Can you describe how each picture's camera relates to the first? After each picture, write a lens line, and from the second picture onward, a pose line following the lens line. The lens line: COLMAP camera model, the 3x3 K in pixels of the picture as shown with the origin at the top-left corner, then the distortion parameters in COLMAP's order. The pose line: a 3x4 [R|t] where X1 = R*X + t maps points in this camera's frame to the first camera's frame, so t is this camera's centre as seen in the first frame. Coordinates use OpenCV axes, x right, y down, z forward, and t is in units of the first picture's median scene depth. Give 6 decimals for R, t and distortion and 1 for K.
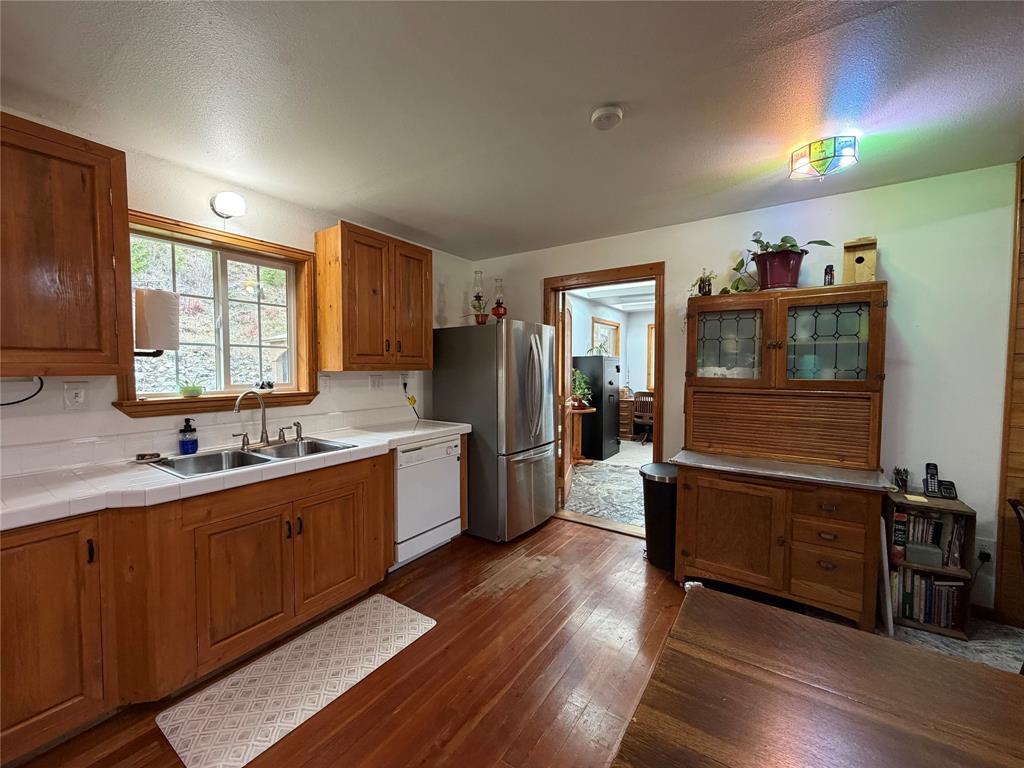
lens RADIAL K [[410.3, 0, 510.9], [0, 410.3, 383.4], [0, 0, 1]] dist [-0.001490, 0.000441]
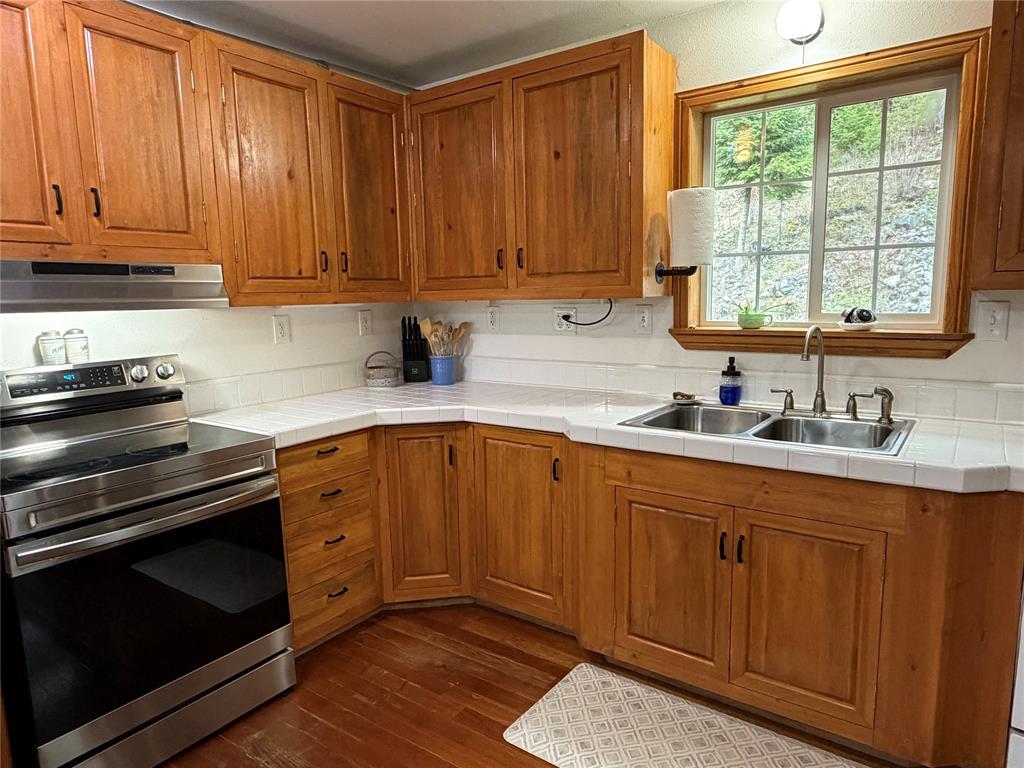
lens RADIAL K [[644.6, 0, 509.6], [0, 644.6, 386.7], [0, 0, 1]] dist [-0.000386, 0.002622]
pose [[-0.040899, 0.144507, -0.988658, 0.352529], [-0.020764, 0.989149, 0.145438, -0.020817], [0.998947, 0.026477, -0.037455, 0.586902]]
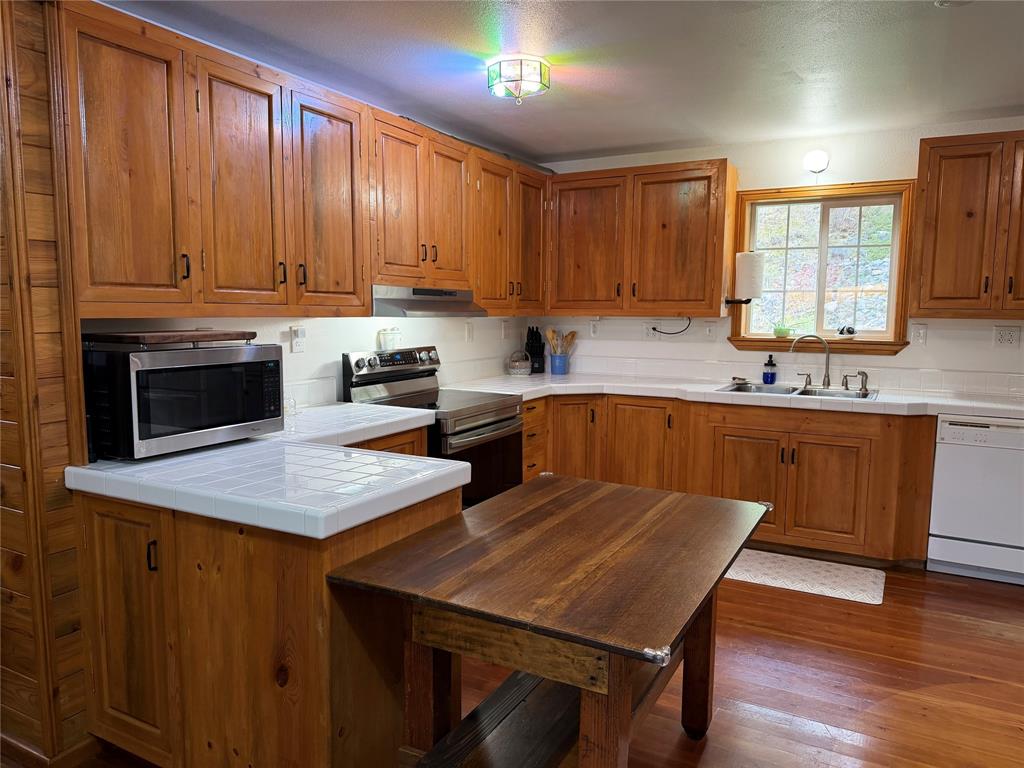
lens RADIAL K [[720.8, 0, 511.5], [0, 720.8, 386.7], [0, 0, 1]] dist [0.058776, -0.077454]
pose [[0.092778, 0.110225, -0.989567, 1.149052], [-0.049709, 0.993127, 0.105961, -0.008677], [0.994445, 0.039360, 0.097620, 0.035670]]
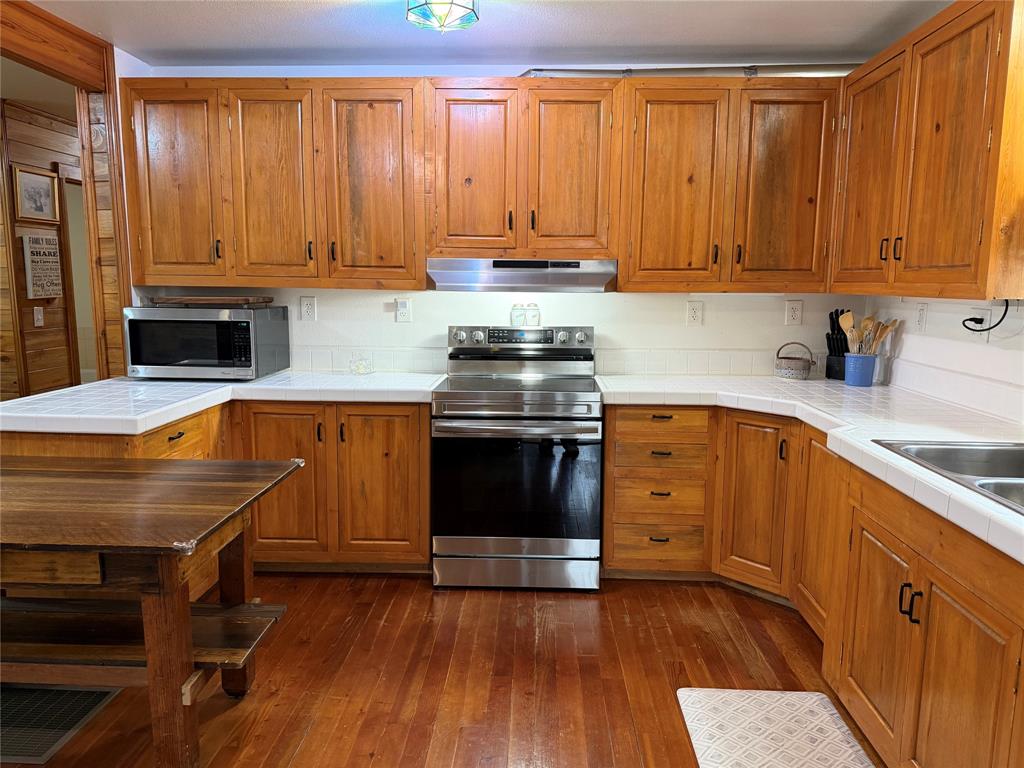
lens RADIAL K [[720.8, 0, 511.8], [0, 720.8, 388.4], [0, 0, 1]] dist [0.058776, -0.077454]
pose [[-0.853295, 0.071601, -0.516488, 0.303013], [-0.029261, 0.982391, 0.184530, -0.059168], [0.520606, 0.172572, -0.836175, 1.236807]]
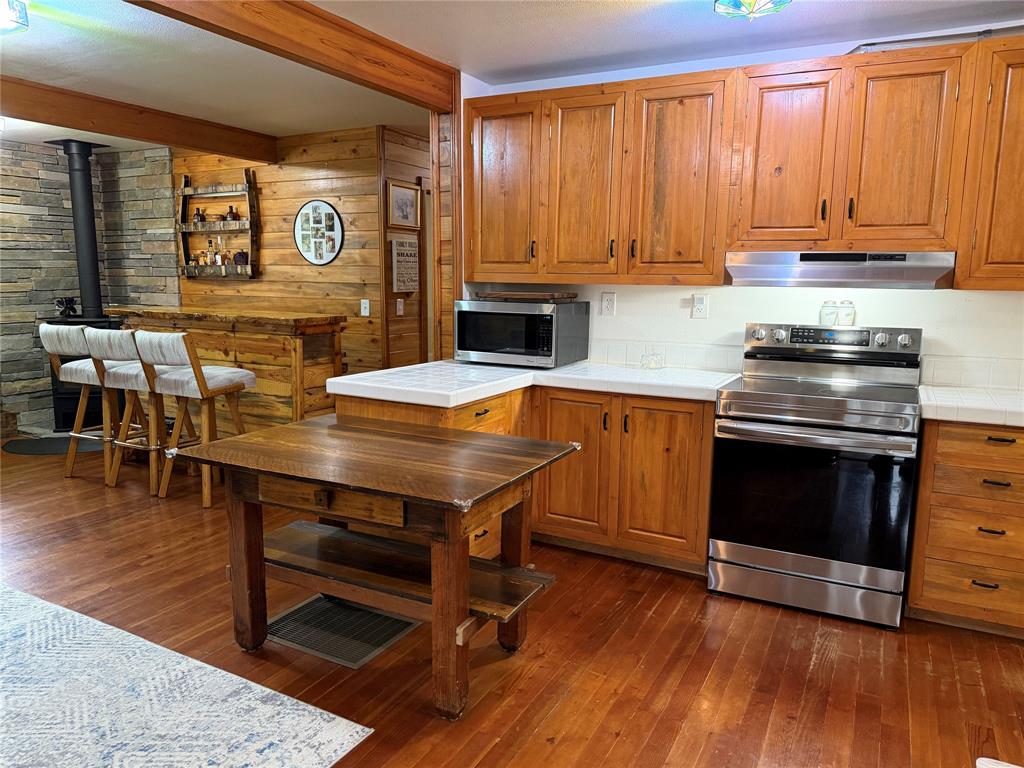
lens RADIAL K [[720.8, 0, 515.2], [0, 720.8, 388.9], [0, 0, 1]] dist [0.058776, -0.077454]
pose [[-0.994071, 0.005689, -0.108585, 0.246468], [-0.015776, 0.980516, 0.195803, -0.054236], [0.107584, 0.196356, -0.974613, 1.276030]]
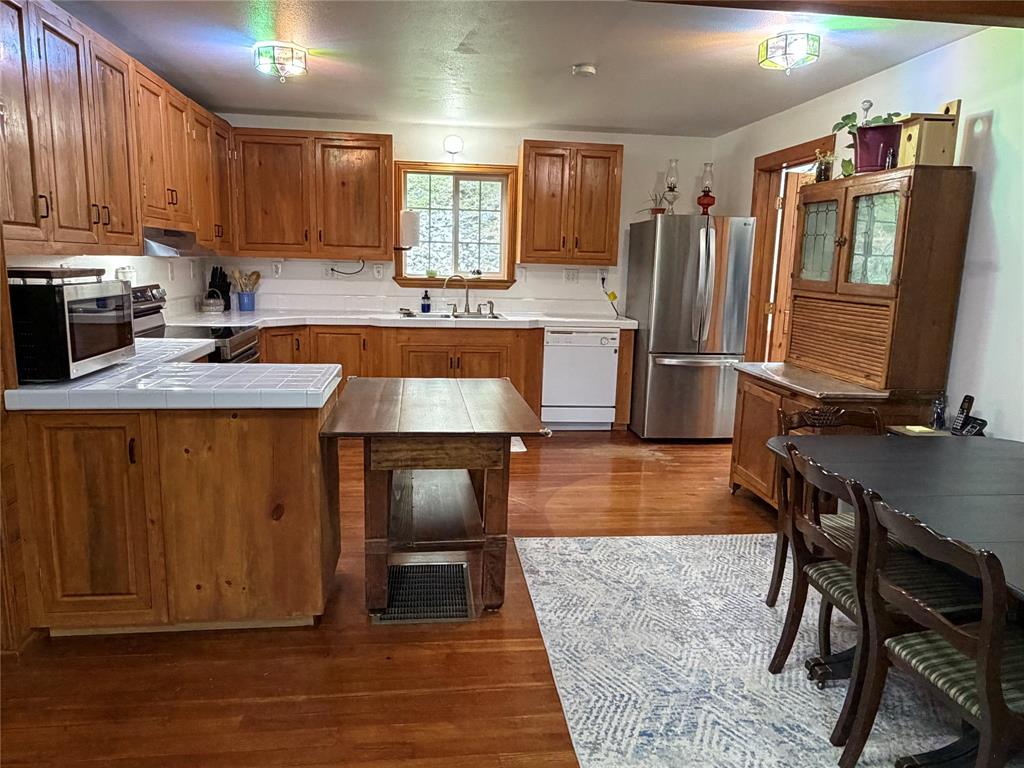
lens RADIAL K [[720.8, 0, 504.1], [0, 720.8, 383.1], [0, 0, 1]] dist [0.058776, -0.077454]
pose [[0.652838, 0.145550, -0.743383, 1.400310], [-0.057720, 0.988072, 0.142769, 0.021529], [0.755295, -0.050297, 0.653452, -0.561749]]
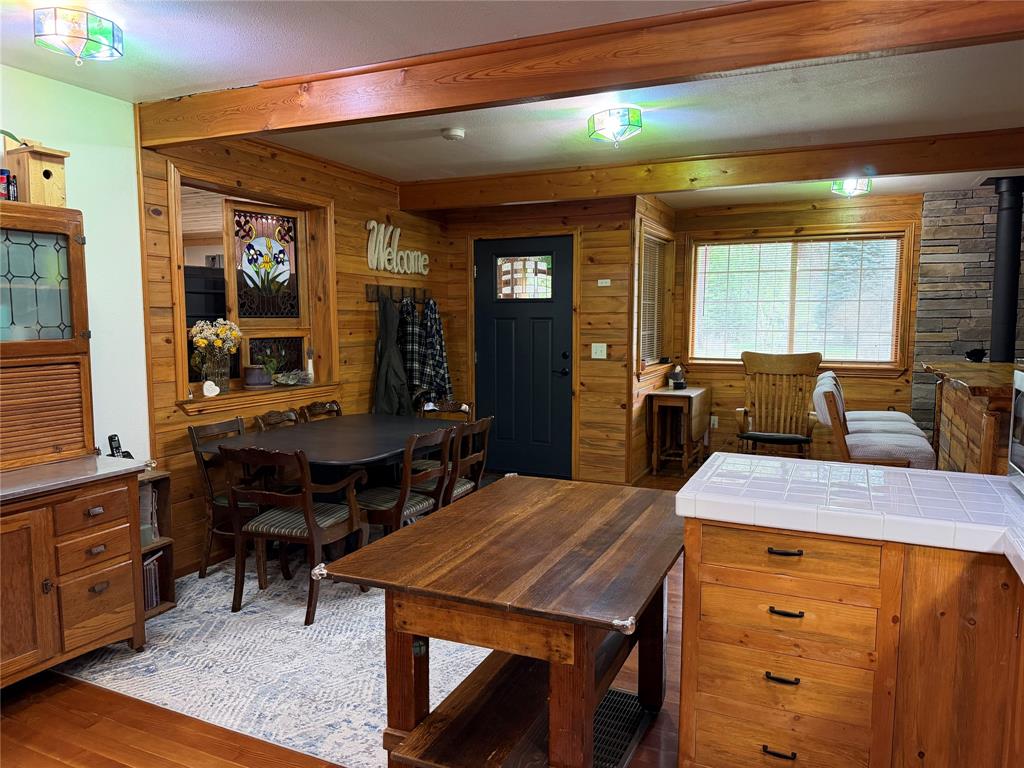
lens RADIAL K [[720.8, 0, 519.0], [0, 720.8, 389.8], [0, 0, 1]] dist [0.058776, -0.077454]
pose [[-0.174012, -0.100967, 0.979554, -0.562120], [0.039692, 0.993202, 0.109425, -0.028785], [-0.983943, 0.057922, -0.168822, 0.395962]]
